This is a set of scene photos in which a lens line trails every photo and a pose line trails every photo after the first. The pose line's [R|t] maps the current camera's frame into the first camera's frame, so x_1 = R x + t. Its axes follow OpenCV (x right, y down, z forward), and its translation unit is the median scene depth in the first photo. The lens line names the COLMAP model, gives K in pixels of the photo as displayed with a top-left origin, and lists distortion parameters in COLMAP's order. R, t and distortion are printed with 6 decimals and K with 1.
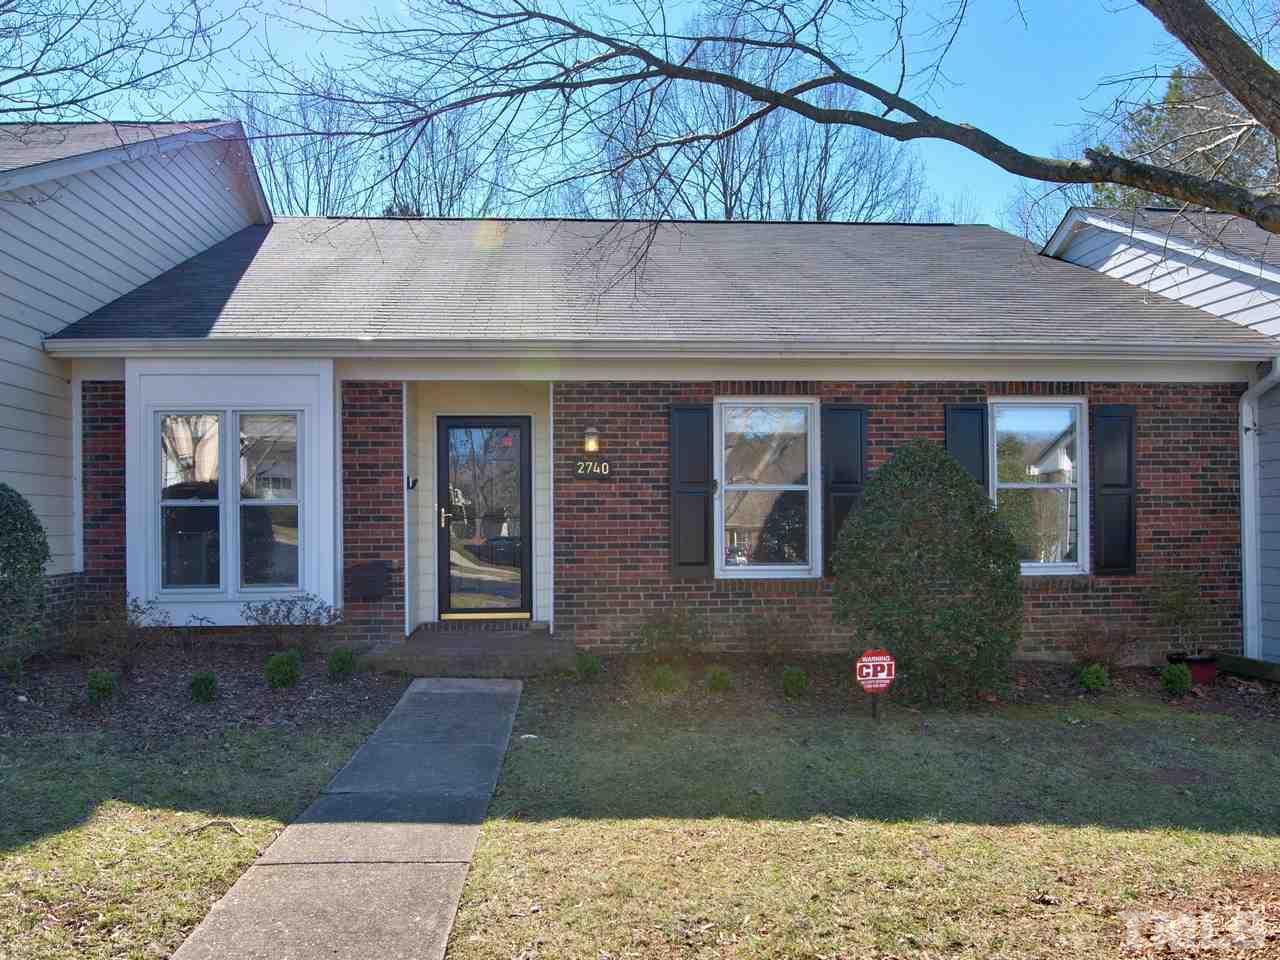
lens RADIAL K [[930.0, 0, 593.7], [0, 930.0, 505.8], [0, 0, 1]] dist [0.005926, -0.051436]
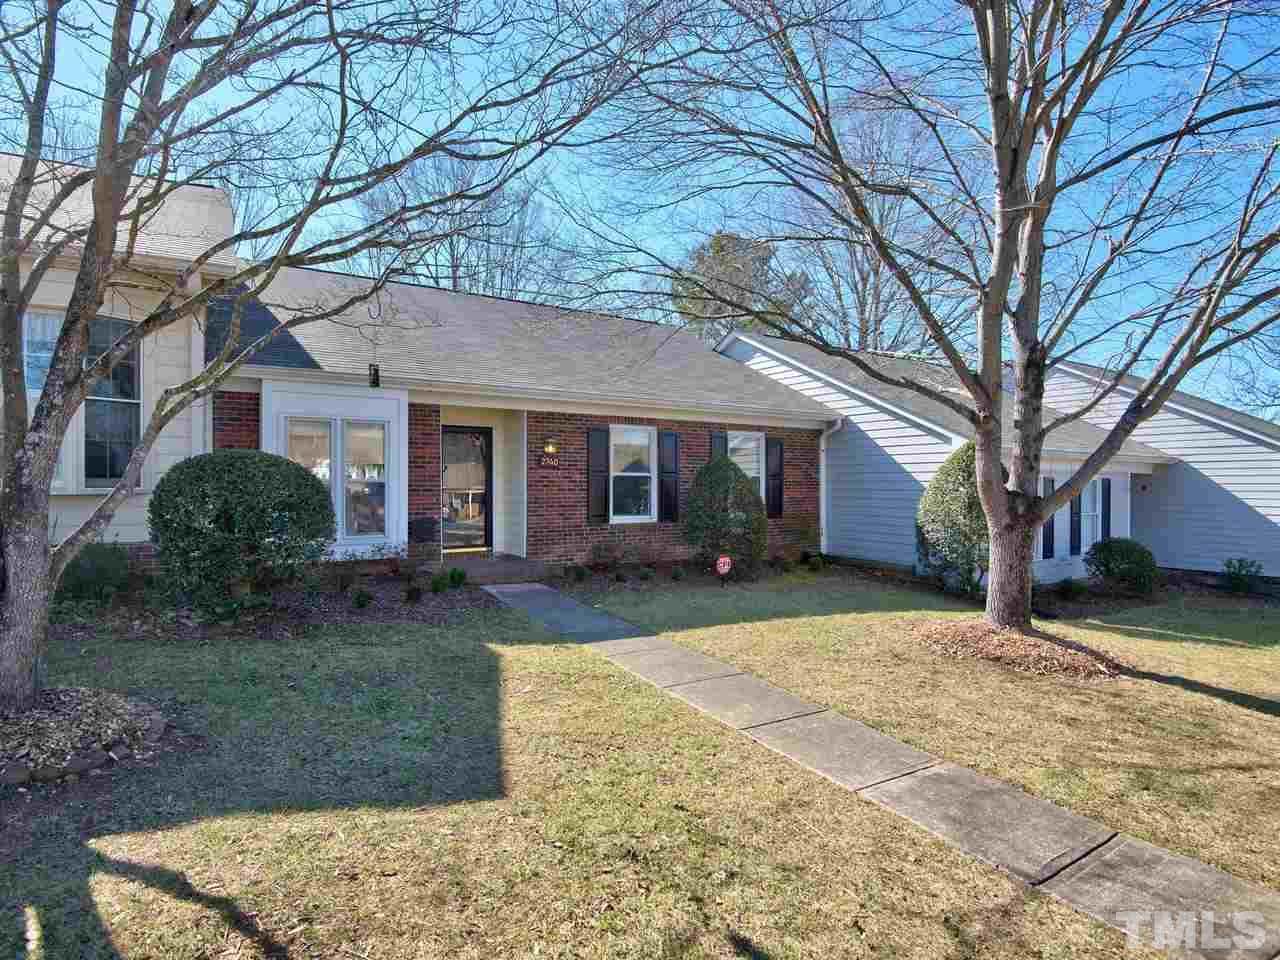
lens RADIAL K [[663.5, 0, 636.7], [0, 663.5, 484.7], [0, 0, 1]] dist [-0.007536, -0.025240]
pose [[0.870032, 0.006935, 0.492947, -0.470267], [-0.016073, 0.999769, 0.014303, -0.018018], [-0.492734, -0.020368, 0.869942, -0.163841]]
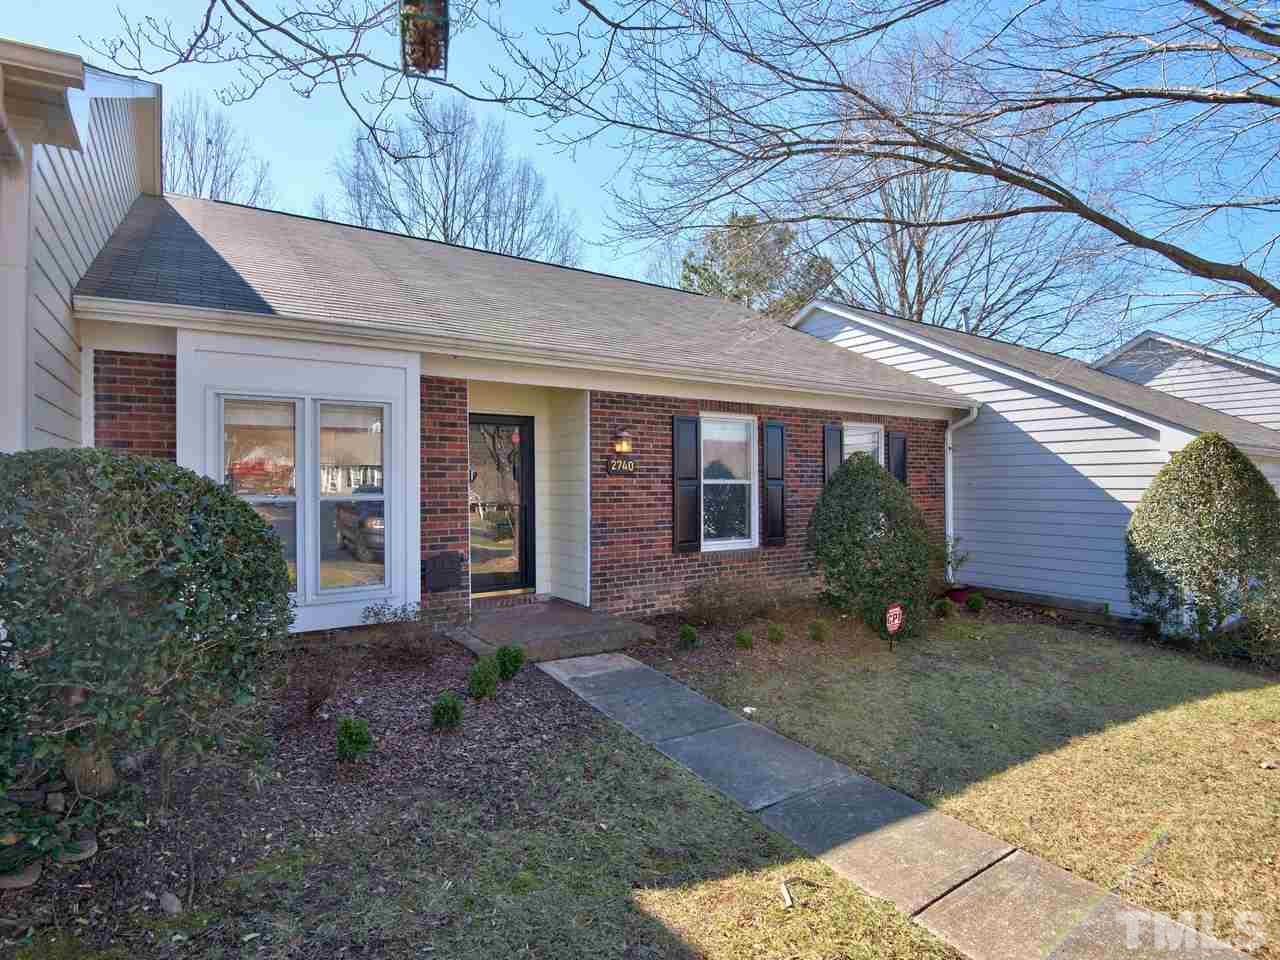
lens RADIAL K [[663.5, 0, 636.7], [0, 663.5, 484.7], [0, 0, 1]] dist [-0.007536, -0.025240]
pose [[0.860395, 0.001990, 0.509623, -0.418903], [-0.010975, 0.999833, 0.014624, -0.028462], [-0.509509, -0.018176, 0.860273, 0.253243]]
